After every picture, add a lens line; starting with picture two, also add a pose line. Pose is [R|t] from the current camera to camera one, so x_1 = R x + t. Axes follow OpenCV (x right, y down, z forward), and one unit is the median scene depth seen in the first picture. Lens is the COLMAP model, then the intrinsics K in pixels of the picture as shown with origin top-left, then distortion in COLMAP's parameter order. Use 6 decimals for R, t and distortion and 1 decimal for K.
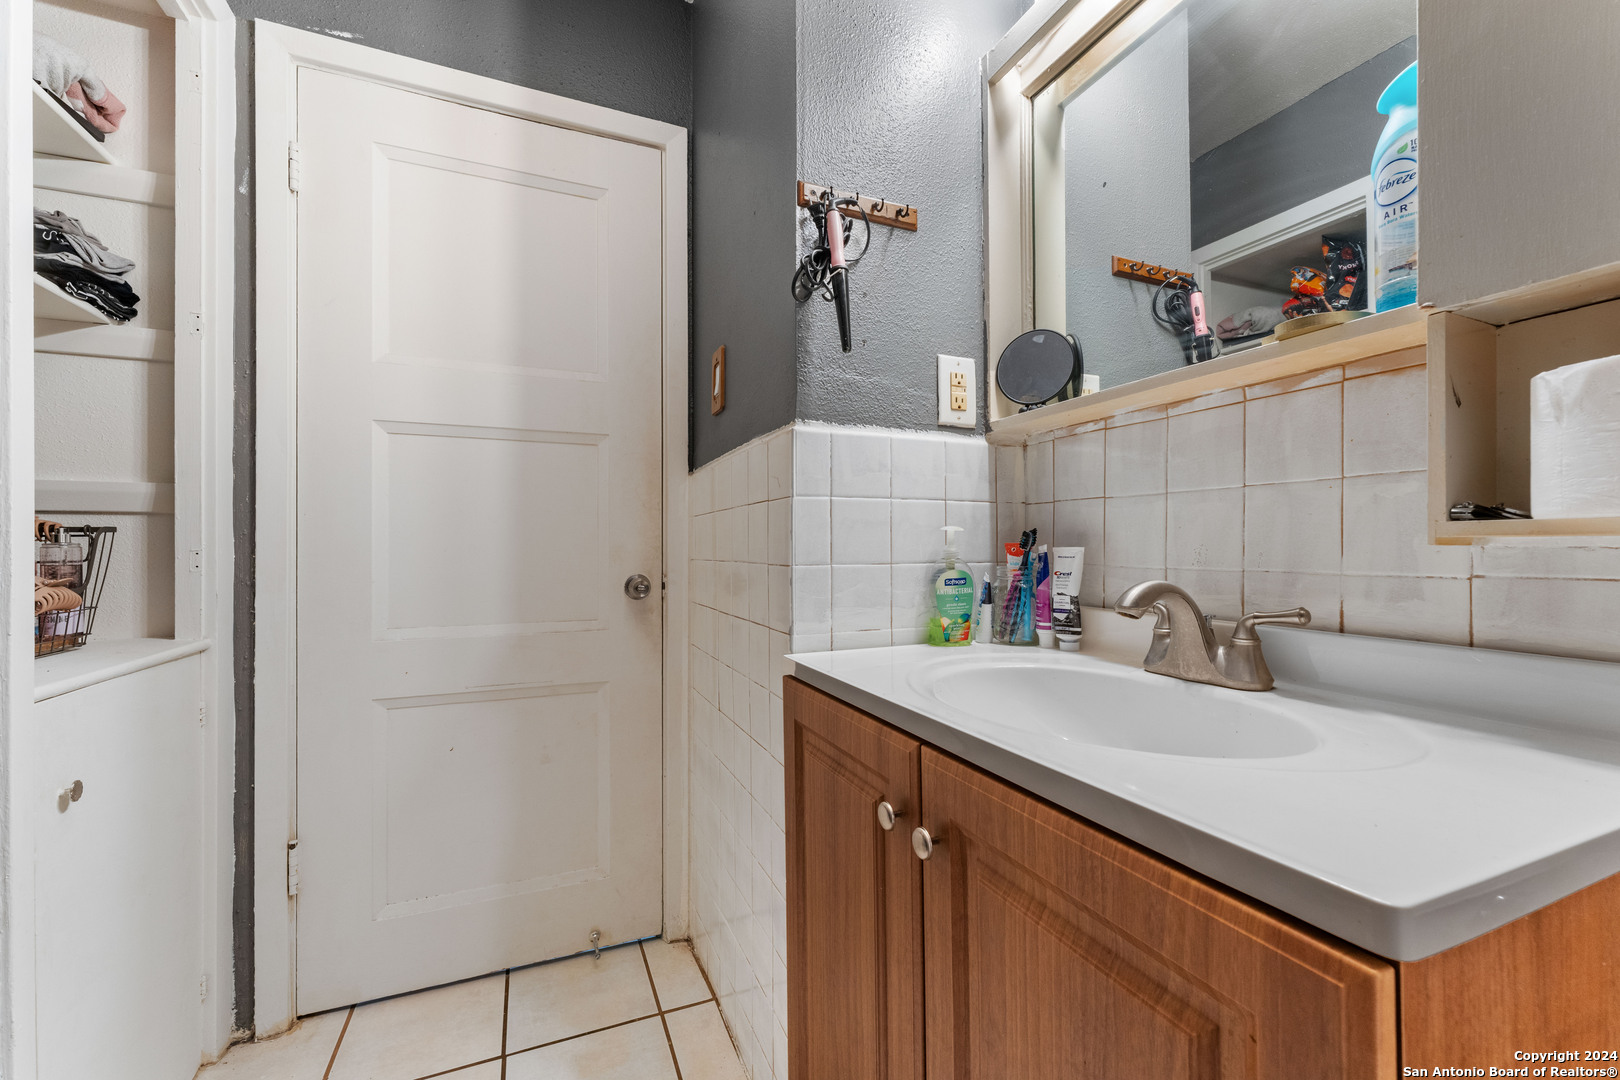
lens RADIAL K [[661.3, 0, 824.5], [0, 661.3, 534.3], [0, 0, 1]] dist [0.007319, -0.000383]
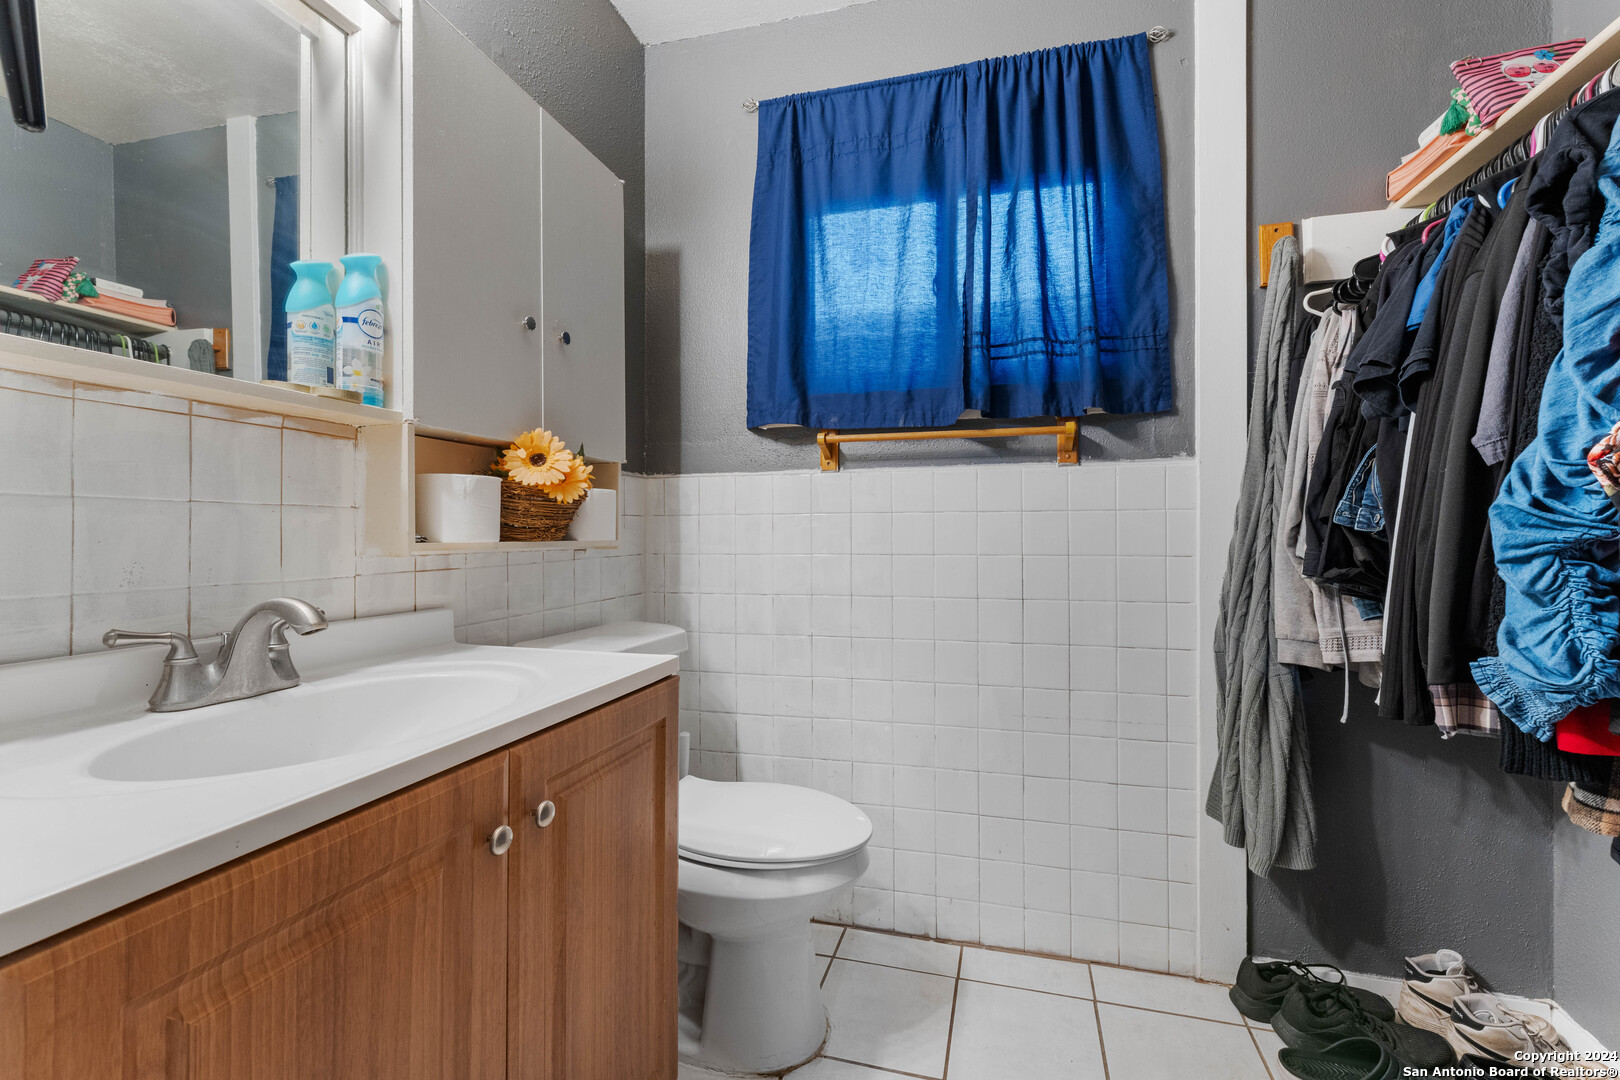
lens RADIAL K [[661.3, 0, 820.0], [0, 661.3, 540.8], [0, 0, 1]] dist [0.007319, -0.000383]
pose [[-0.772951, 0.001604, 0.634464, -0.763954], [-0.005024, 0.999950, -0.008649, -0.010885], [-0.634446, -0.009872, -0.772904, 1.252568]]
